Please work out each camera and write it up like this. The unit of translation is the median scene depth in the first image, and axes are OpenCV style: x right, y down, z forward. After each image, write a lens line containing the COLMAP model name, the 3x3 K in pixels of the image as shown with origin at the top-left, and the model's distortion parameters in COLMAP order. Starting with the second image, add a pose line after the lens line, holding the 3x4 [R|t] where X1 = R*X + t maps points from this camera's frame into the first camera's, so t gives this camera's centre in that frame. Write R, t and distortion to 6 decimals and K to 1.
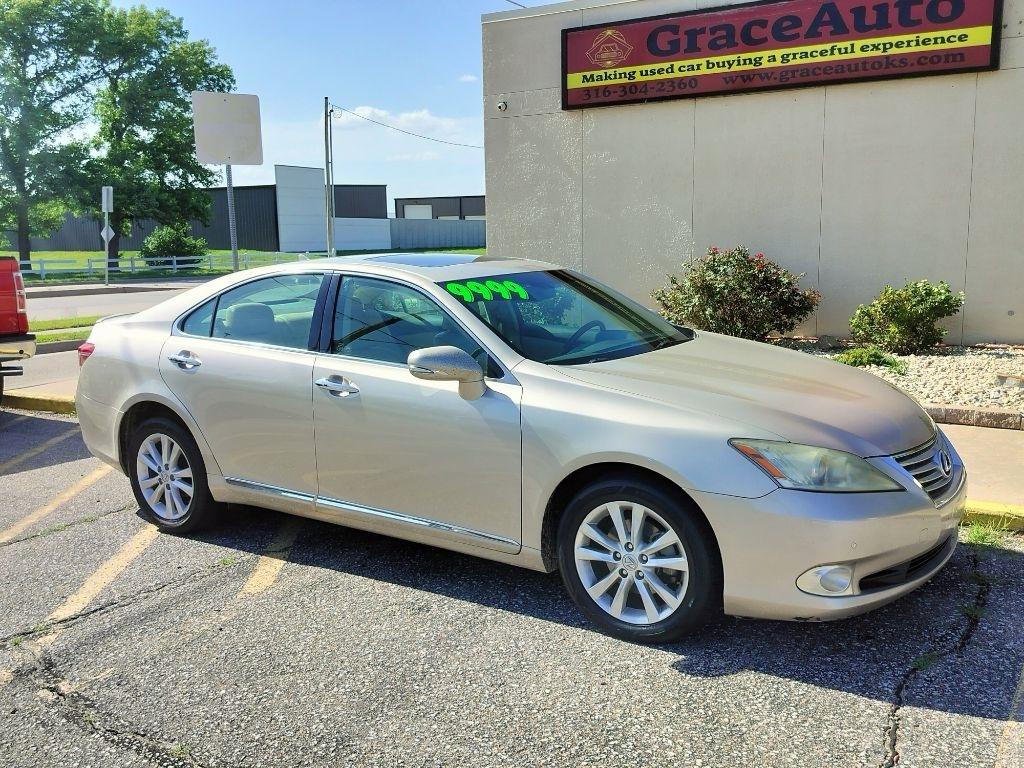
lens RADIAL K [[946.3, 0, 509.4], [0, 946.3, 386.3], [0, 0, 1]] dist [0.081388, -0.134687]
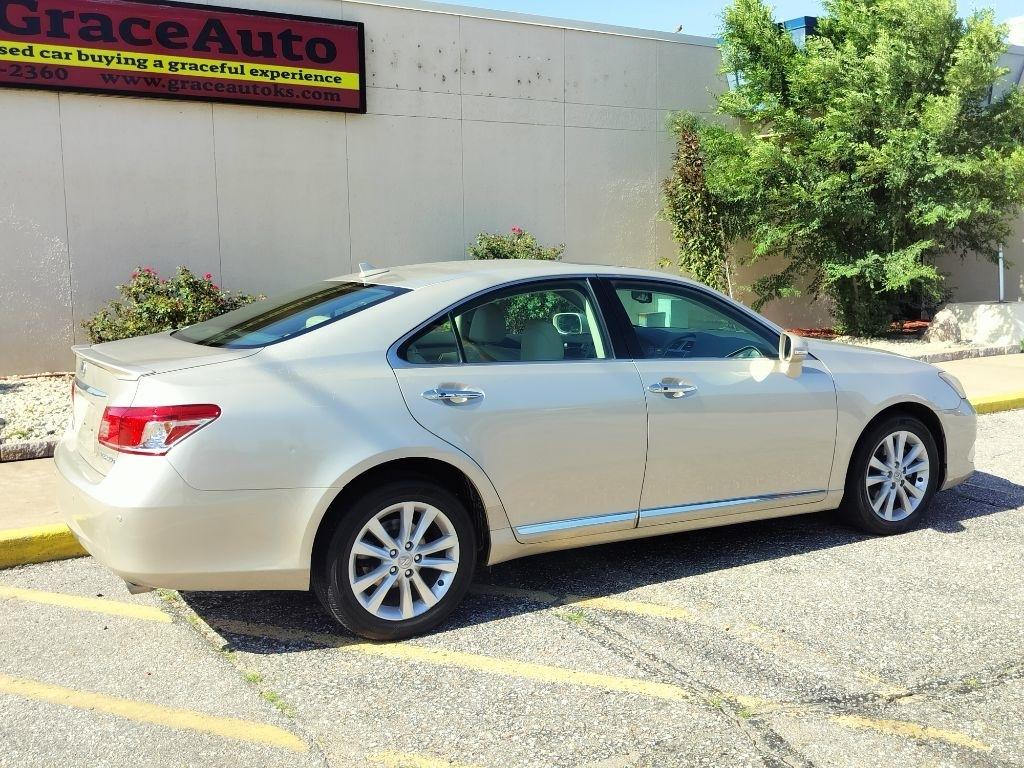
lens RADIAL K [[1061.3, 0, 509.6], [0, 1061.3, 382.5], [0, 0, 1]] dist [0.096259, -0.164314]
pose [[0.447607, -0.097569, 0.888891, -0.526378], [0.143983, 0.988923, 0.036046, -0.030121], [-0.882563, 0.111851, 0.456698, 0.271953]]
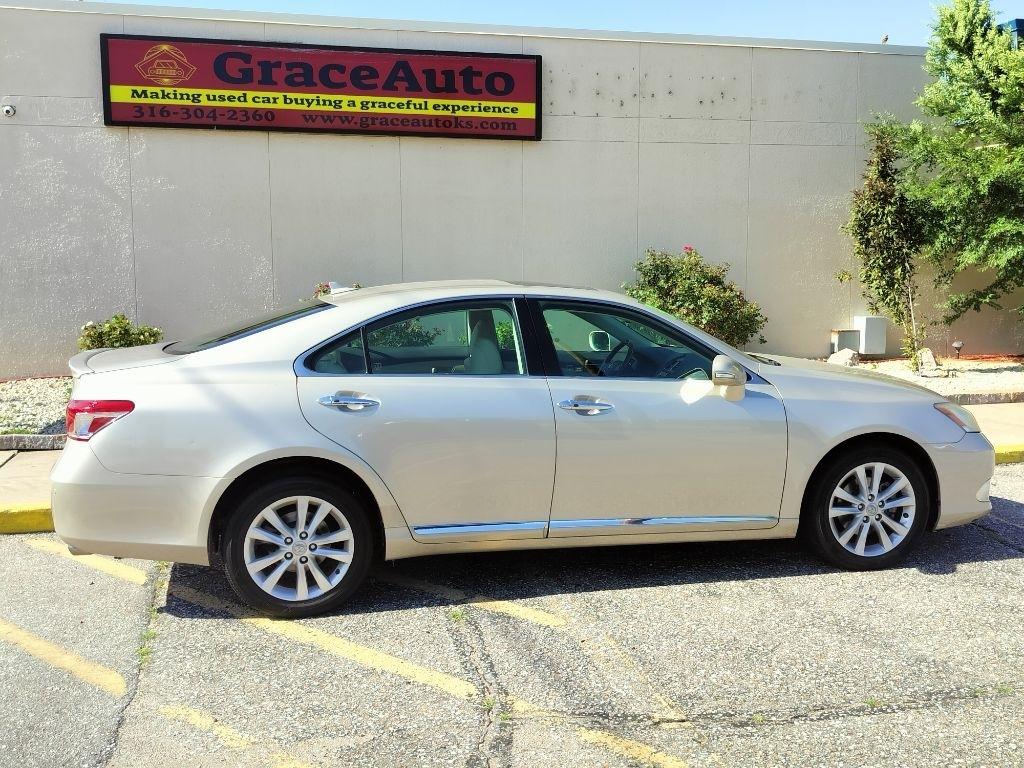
lens RADIAL K [[1030.5, 0, 510.6], [0, 1030.5, 385.8], [0, 0, 1]] dist [0.096475, -0.164067]
pose [[0.696861, -0.067625, 0.714011, -0.436662], [0.107334, 0.994167, -0.010596, -0.008105], [-0.709130, 0.084022, 0.700054, 0.116874]]
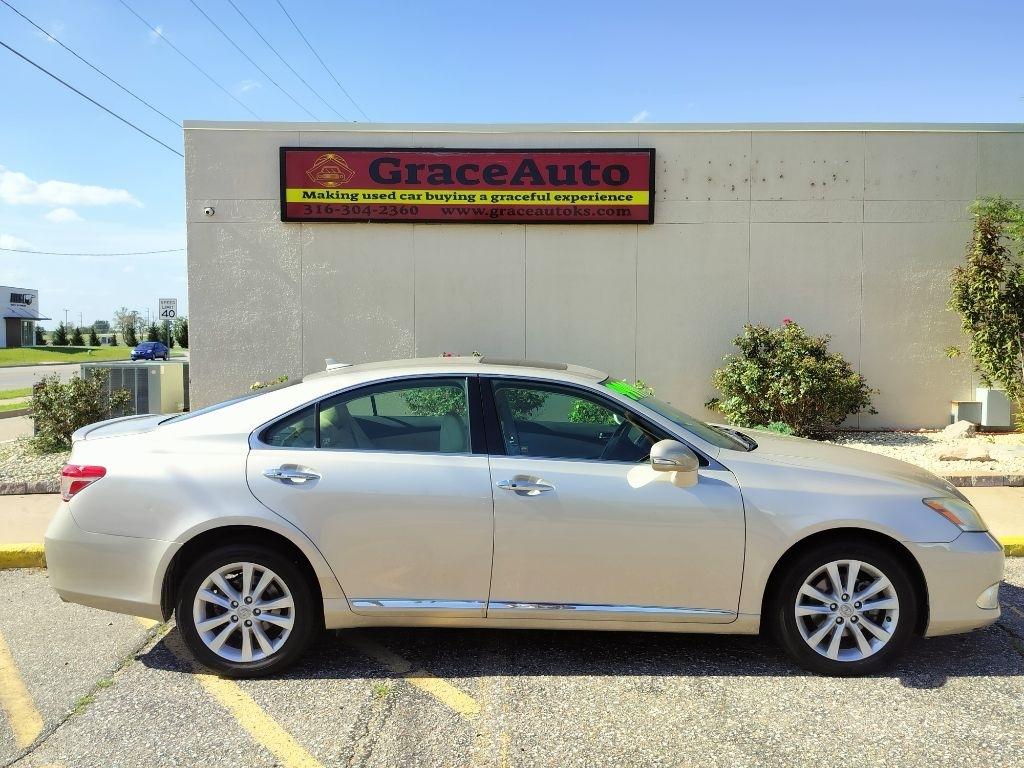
lens RADIAL K [[877.5, 0, 512.1], [0, 877.5, 388.3], [0, 0, 1]] dist [0.112839, -0.202846]
pose [[0.841984, -0.016084, 0.539263, -0.297411], [0.072246, 0.993914, -0.083157, -0.011716], [-0.534644, 0.108977, 0.838022, 0.085411]]
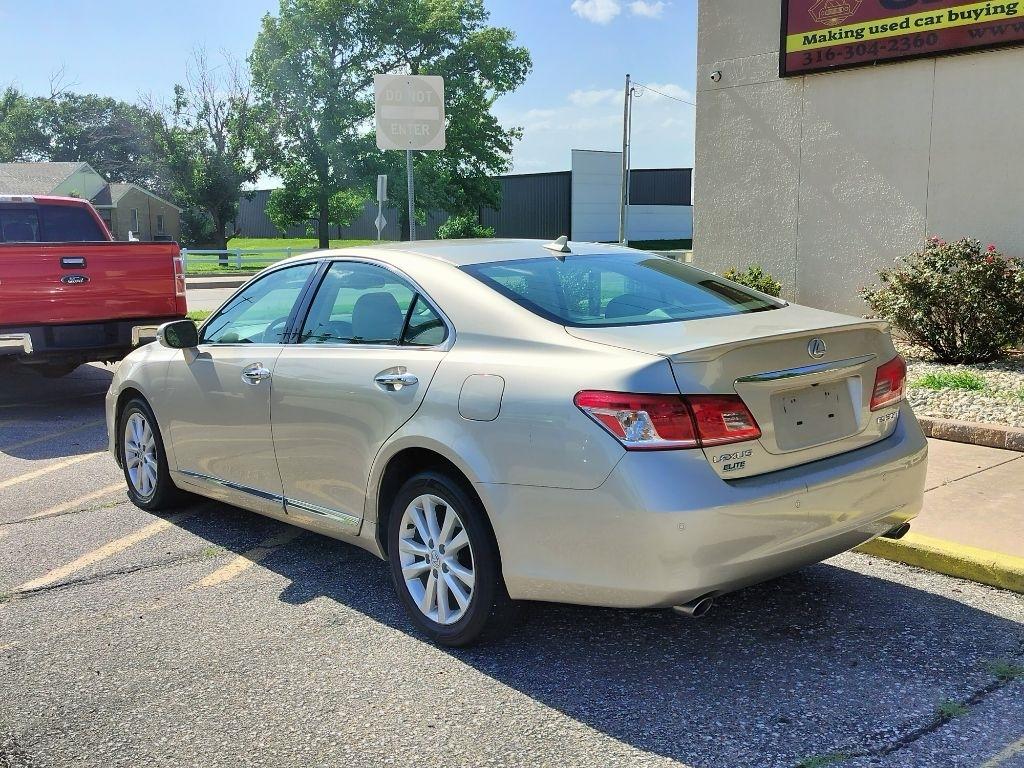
lens RADIAL K [[1030.5, 0, 510.6], [0, 1030.5, 385.8], [0, 0, 1]] dist [0.096475, -0.164067]
pose [[0.951338, 0.050349, -0.304009, 0.144516], [-0.051028, 0.998681, 0.005715, -0.004302], [0.303896, 0.010076, 0.952652, 0.031611]]
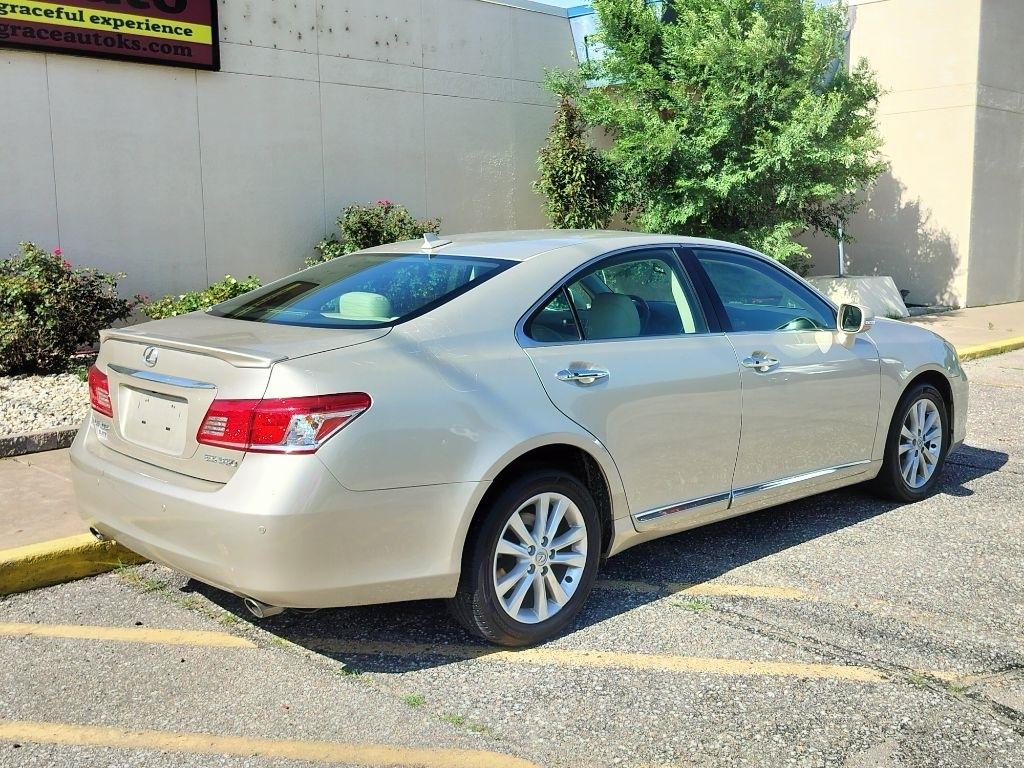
lens RADIAL K [[1097.8, 0, 511.5], [0, 1097.8, 385.0], [0, 0, 1]] dist [0.098553, -0.171546]
pose [[0.225947, -0.123102, 0.966330, -0.554815], [0.159635, 0.983252, 0.087932, -0.048590], [-0.960971, 0.134393, 0.241814, 0.412785]]
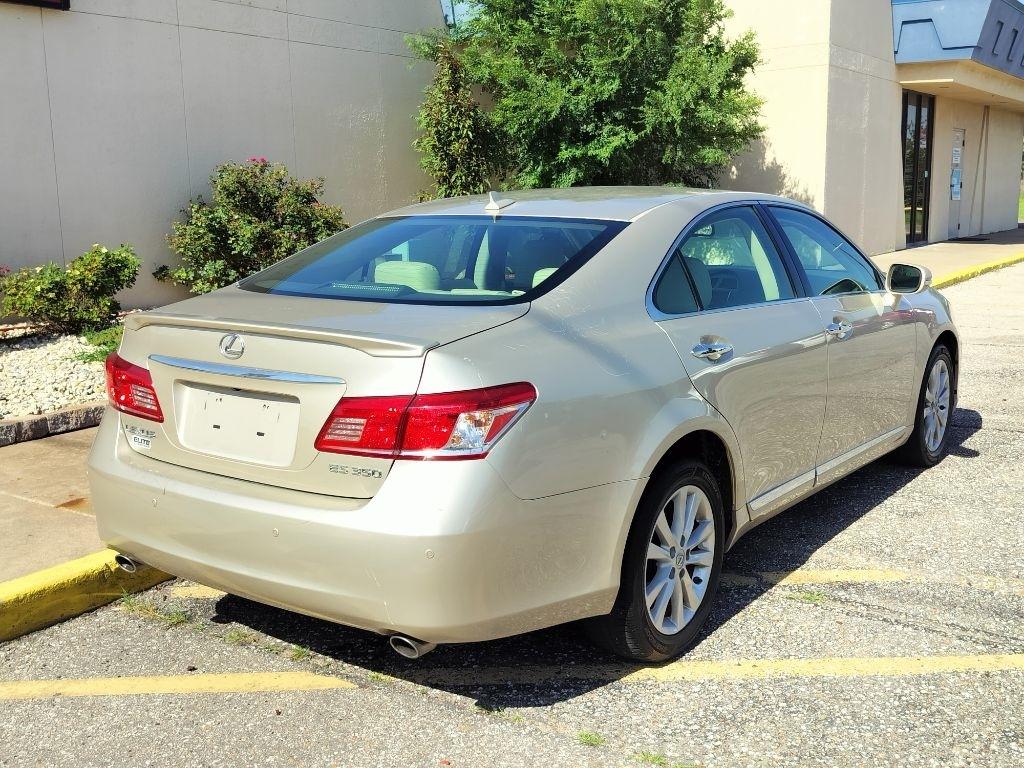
lens RADIAL K [[1106.8, 0, 512.8], [0, 1106.8, 384.7], [0, 0, 1]] dist [0.104435, -0.181467]
pose [[0.035774, -0.158878, 0.986650, -0.519370], [0.172584, 0.973431, 0.150492, -0.067007], [-0.984345, 0.164896, 0.062243, 0.526333]]
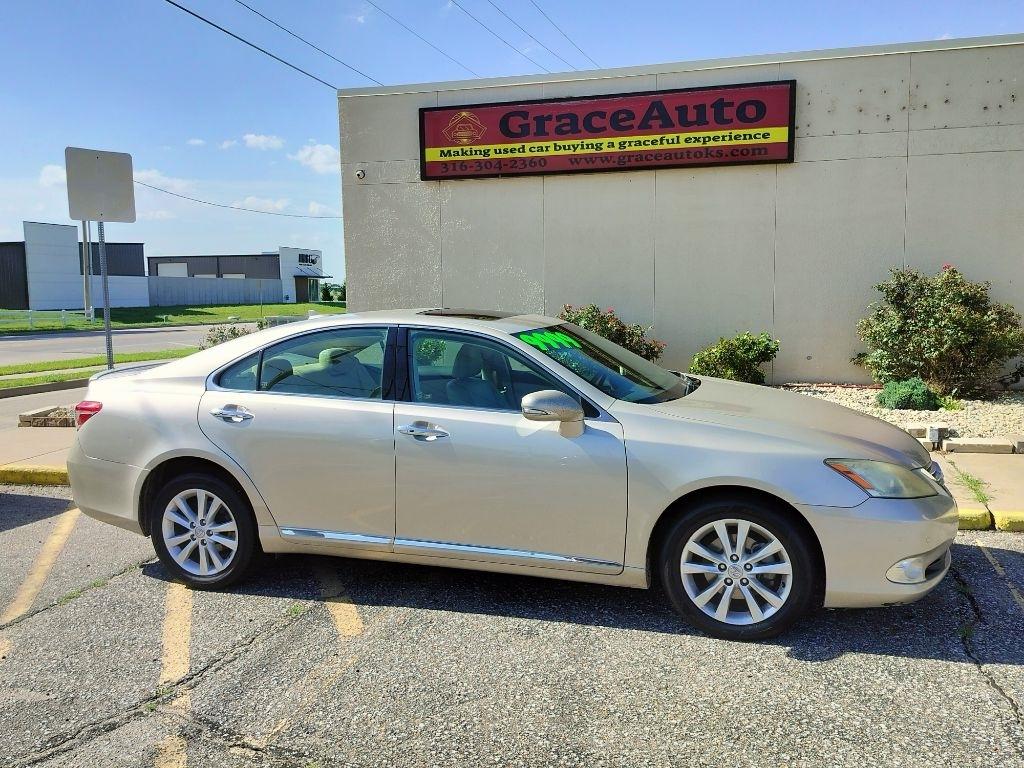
lens RADIAL K [[882.7, 0, 508.2], [0, 882.7, 385.8], [0, 0, 1]] dist [0.071221, -0.113143]
pose [[0.962240, -0.025801, 0.270979, -0.151153], [0.040556, 0.997976, -0.048991, 0.000256], [-0.269166, 0.058131, 0.961338, 0.005863]]
